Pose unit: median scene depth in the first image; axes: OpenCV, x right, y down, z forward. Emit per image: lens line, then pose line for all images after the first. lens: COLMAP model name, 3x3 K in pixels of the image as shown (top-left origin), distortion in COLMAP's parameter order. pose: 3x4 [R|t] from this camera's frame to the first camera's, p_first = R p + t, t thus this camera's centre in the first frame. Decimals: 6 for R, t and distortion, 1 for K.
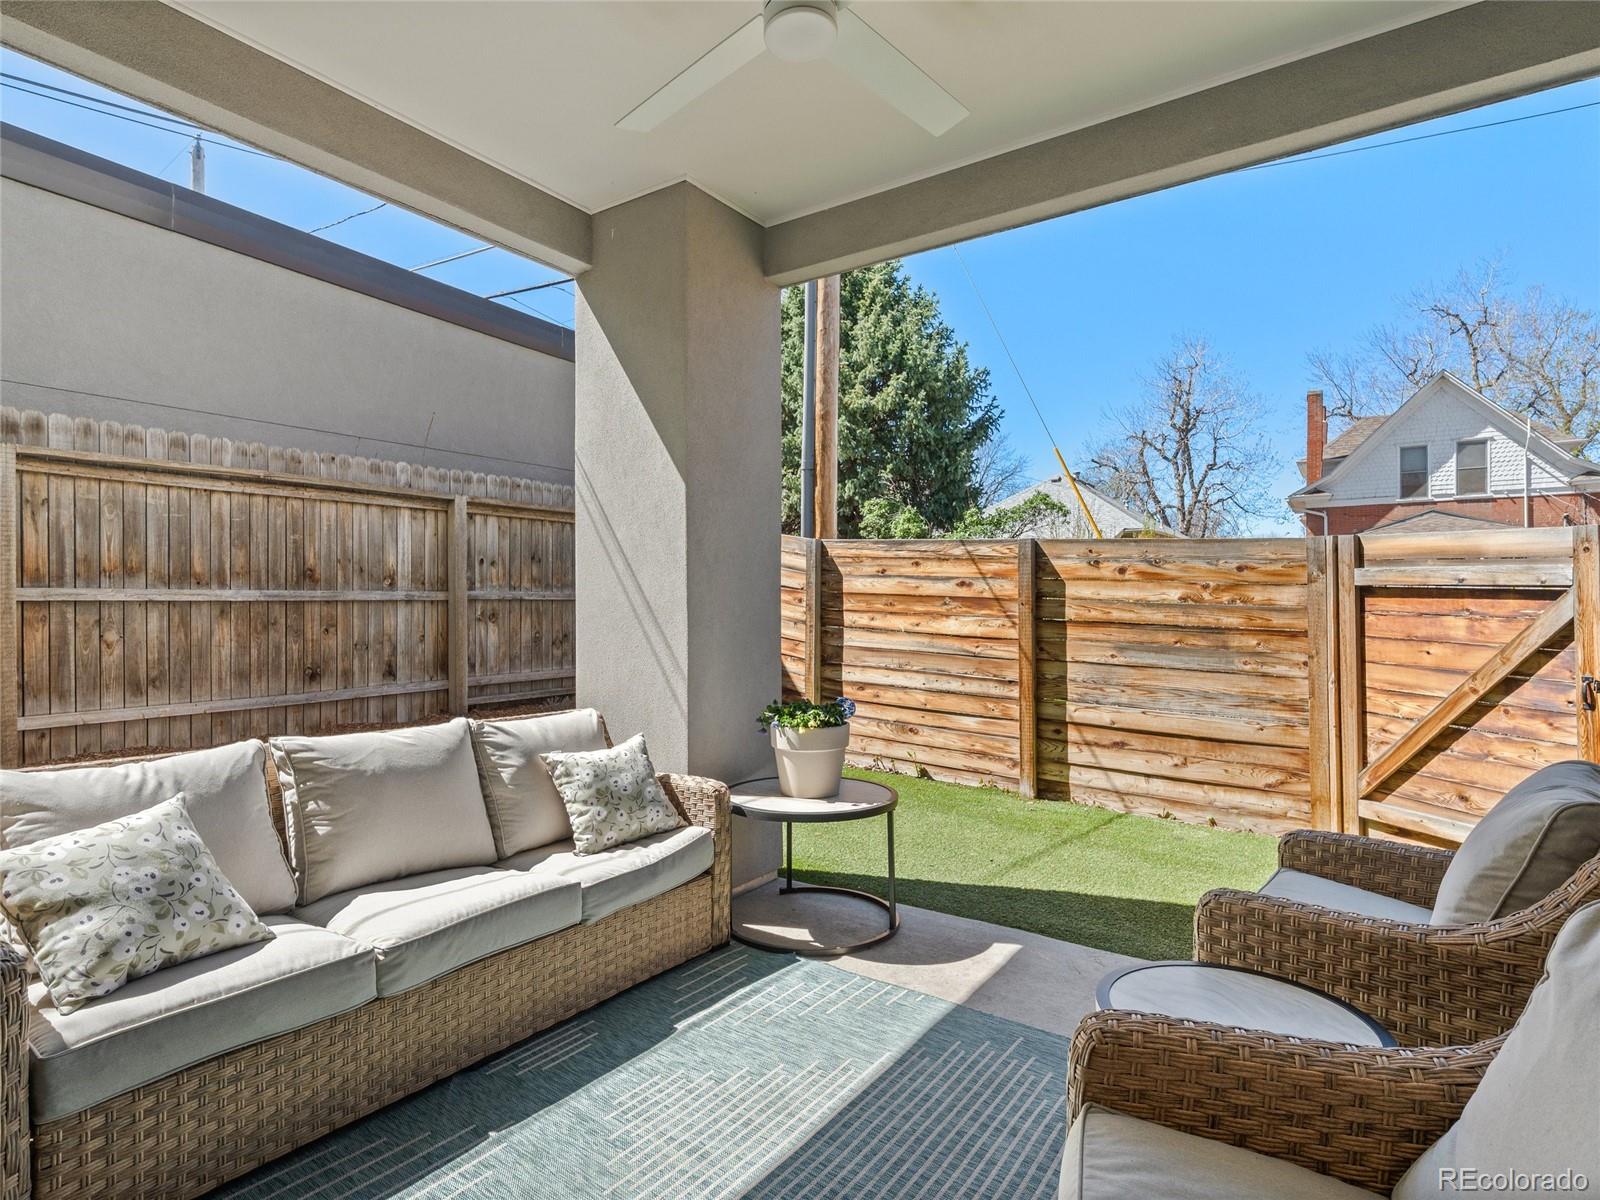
lens RADIAL K [[818.7, 0, 809.7], [0, 818.7, 598.1], [0, 0, 1]] dist [0.001082, -0.000448]
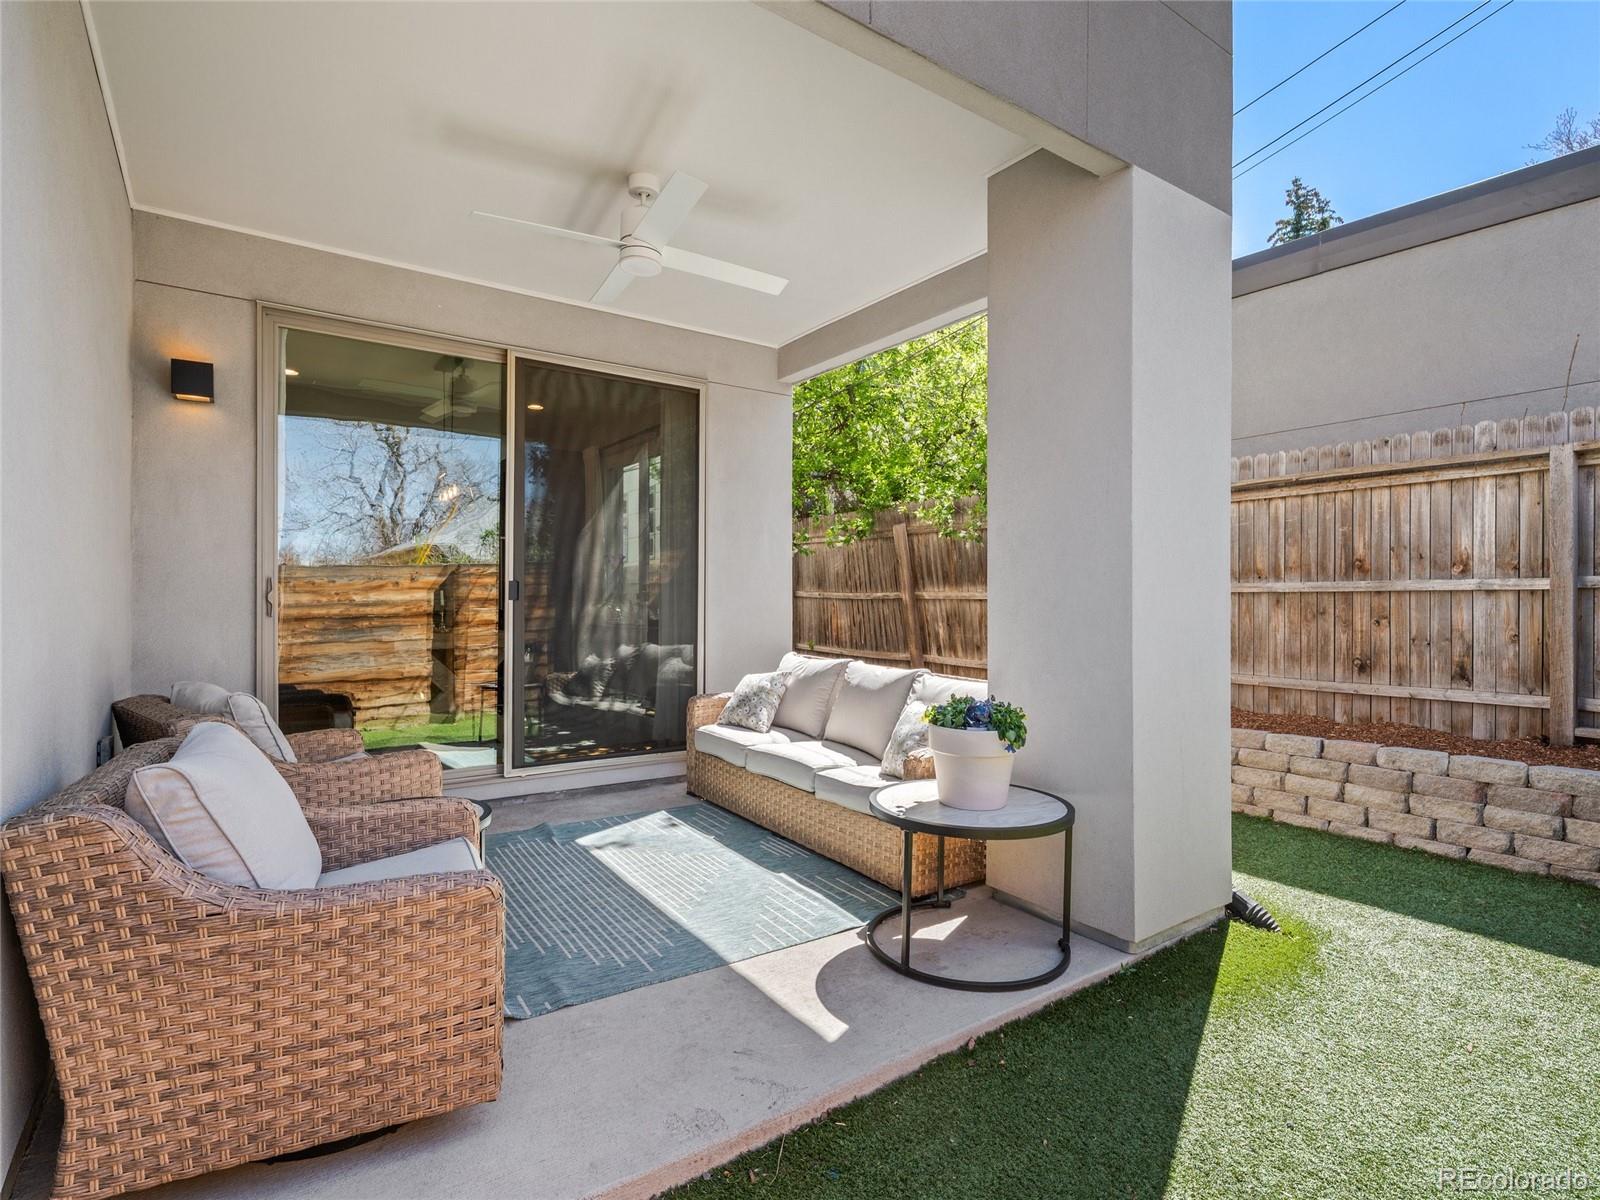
lens RADIAL K [[818.7, 0, 805.0], [0, 818.7, 599.3], [0, 0, 1]] dist [0.001082, -0.000448]
pose [[-0.344223, 0.000817, -0.938888, 0.568940], [0.001248, 0.999999, 0.000412, 0.011865], [0.938887, -0.001030, -0.344224, 0.725650]]
